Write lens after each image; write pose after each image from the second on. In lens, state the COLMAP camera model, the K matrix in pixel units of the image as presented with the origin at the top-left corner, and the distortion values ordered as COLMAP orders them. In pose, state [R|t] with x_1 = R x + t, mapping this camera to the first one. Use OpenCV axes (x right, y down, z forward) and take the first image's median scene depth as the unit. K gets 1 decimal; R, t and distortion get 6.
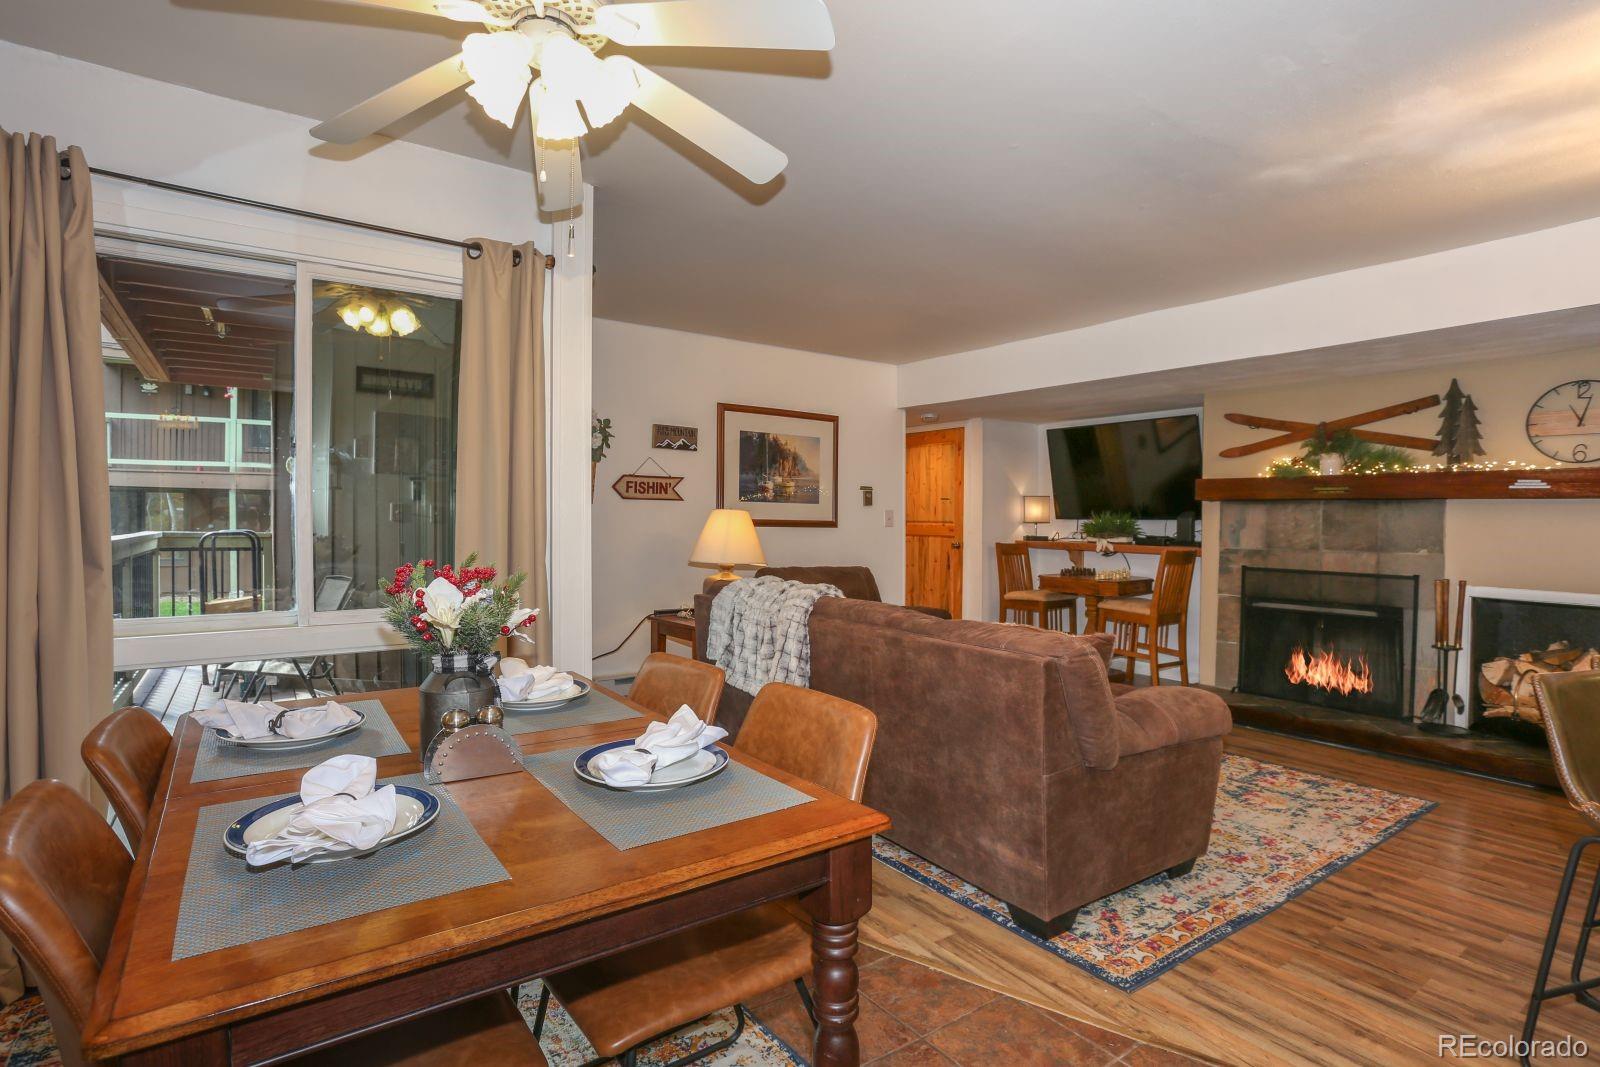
lens RADIAL K [[833.2, 0, 789.3], [0, 833.2, 547.1], [0, 0, 1]] dist [-0.023291, 0.009971]
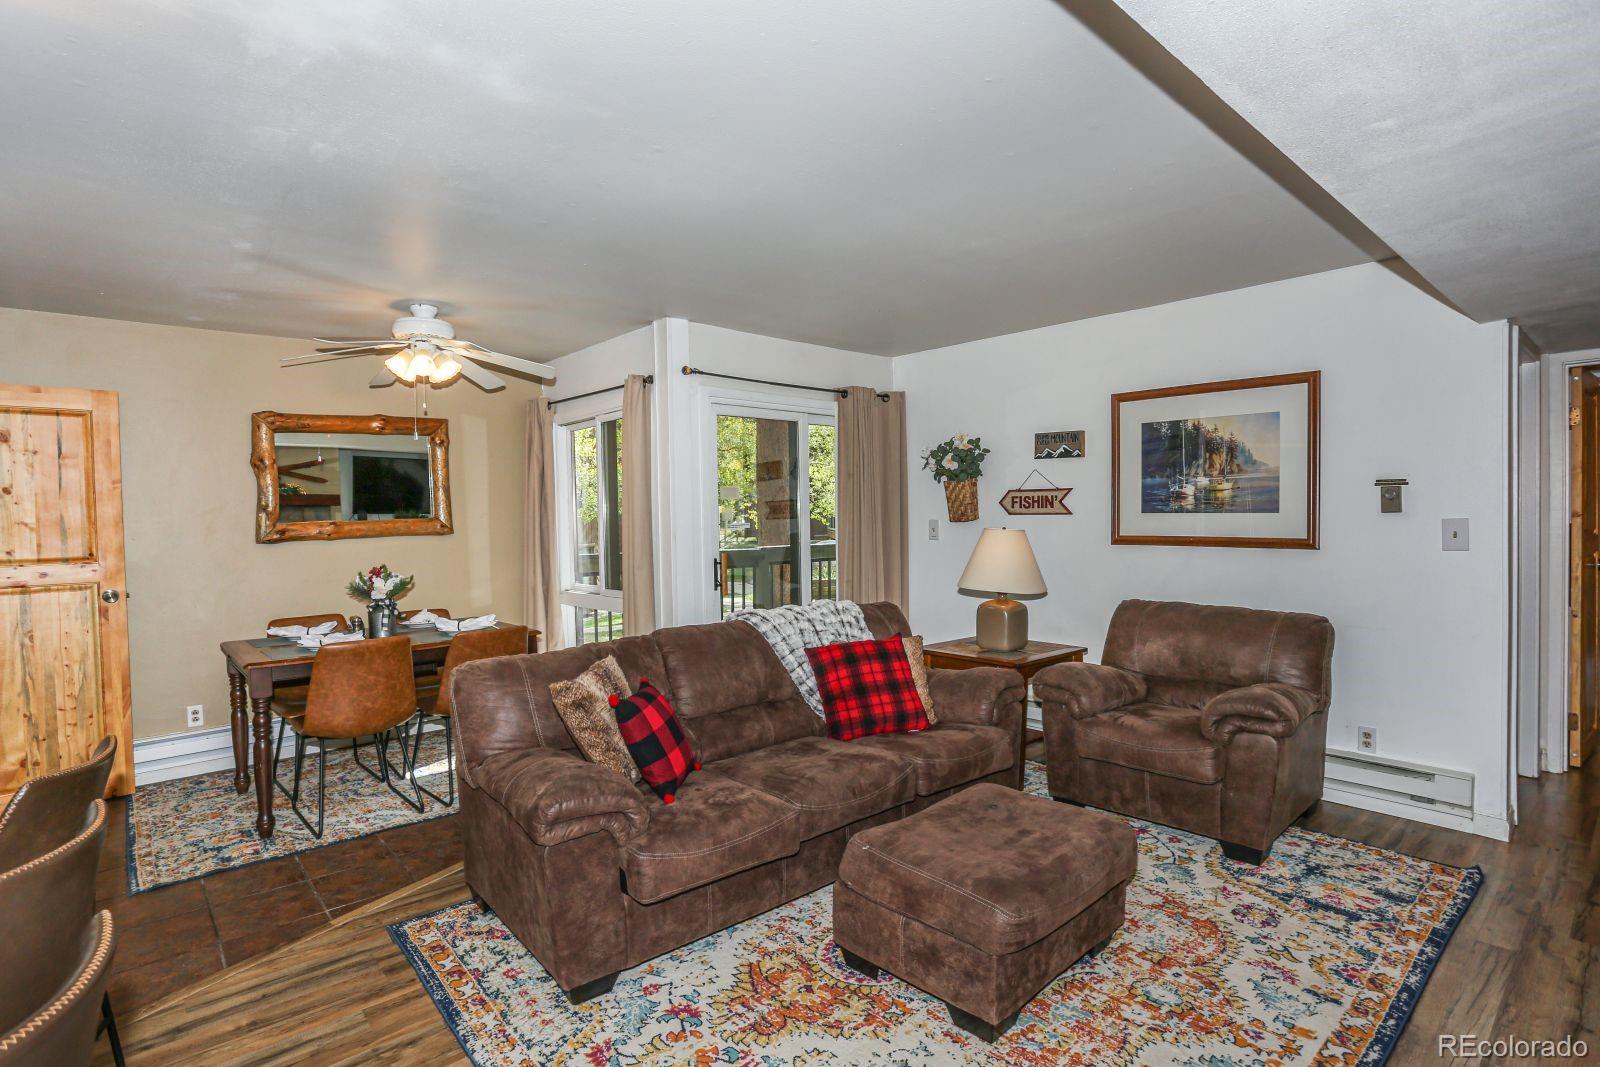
lens RADIAL K [[833.2, 0, 808.5], [0, 833.2, 527.3], [0, 0, 1]] dist [-0.023291, 0.009971]
pose [[0.060702, 0.012305, -0.998080, 0.752702], [-0.011327, 0.999868, 0.011638, -0.050209], [0.998092, 0.010599, 0.060833, 0.680119]]
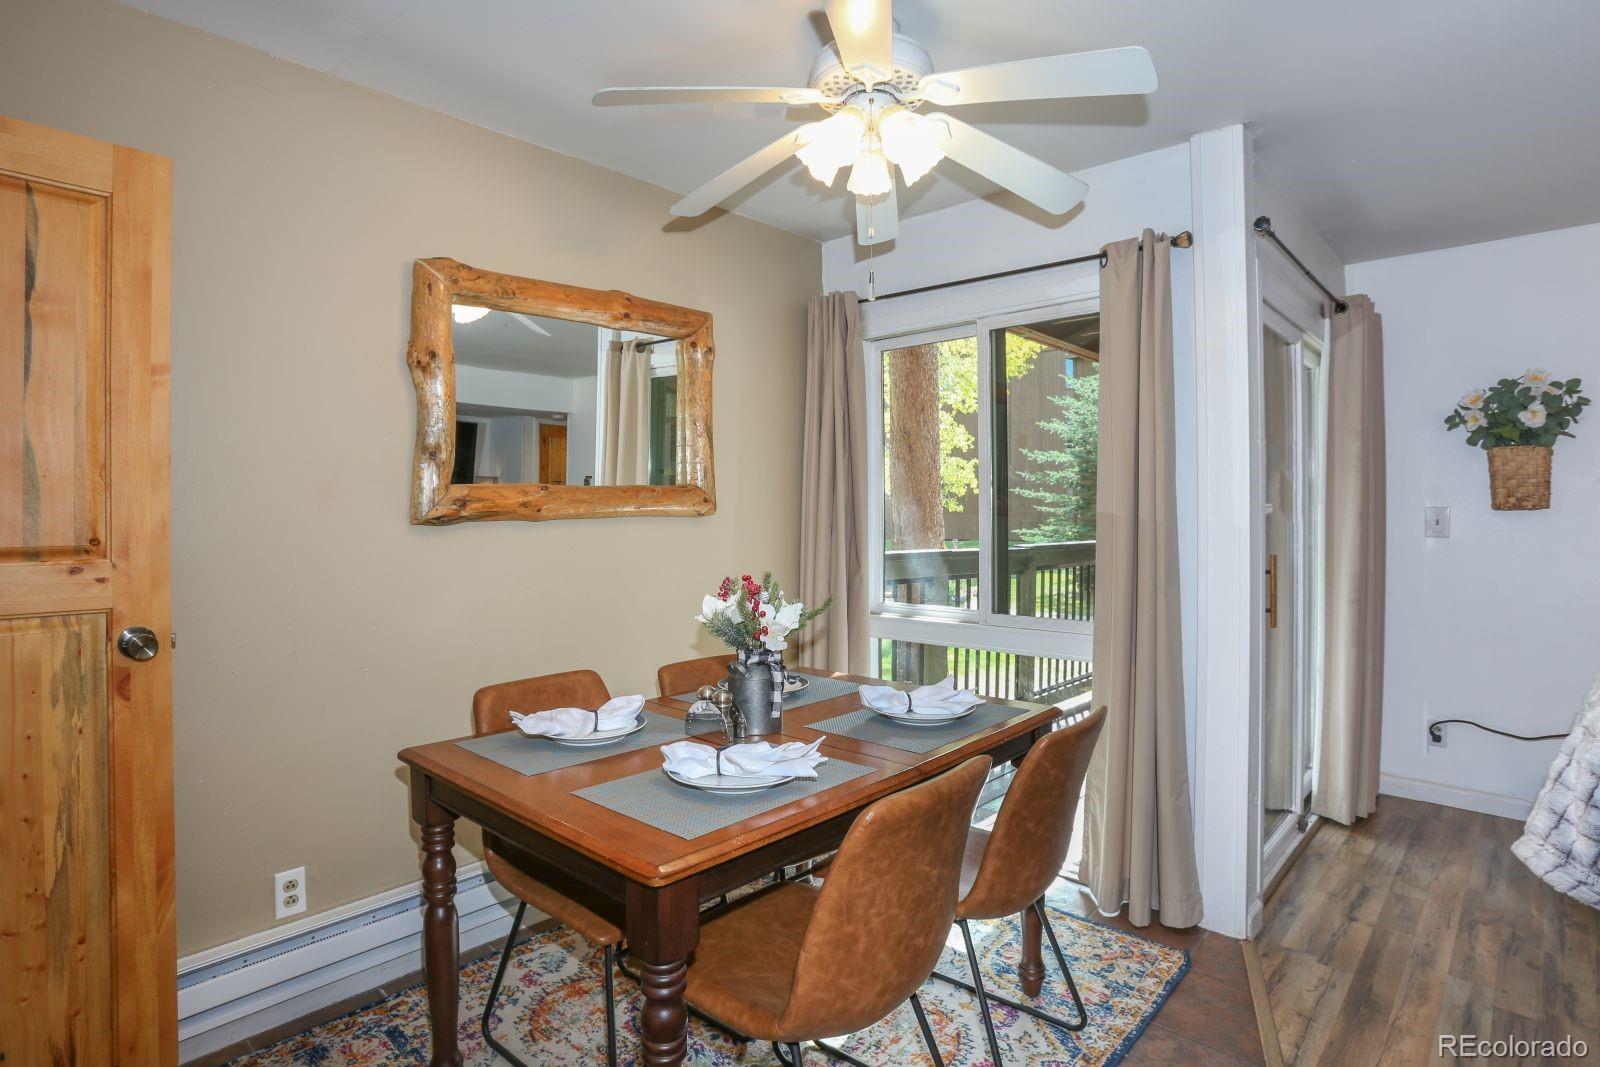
lens RADIAL K [[833.2, 0, 779.9], [0, 833.2, 509.0], [0, 0, 1]] dist [-0.023291, 0.009971]
pose [[0.160382, -0.007878, -0.987024, 0.338156], [-0.029642, 0.999479, -0.012794, -0.026569], [0.986610, 0.031310, 0.160065, 0.302426]]
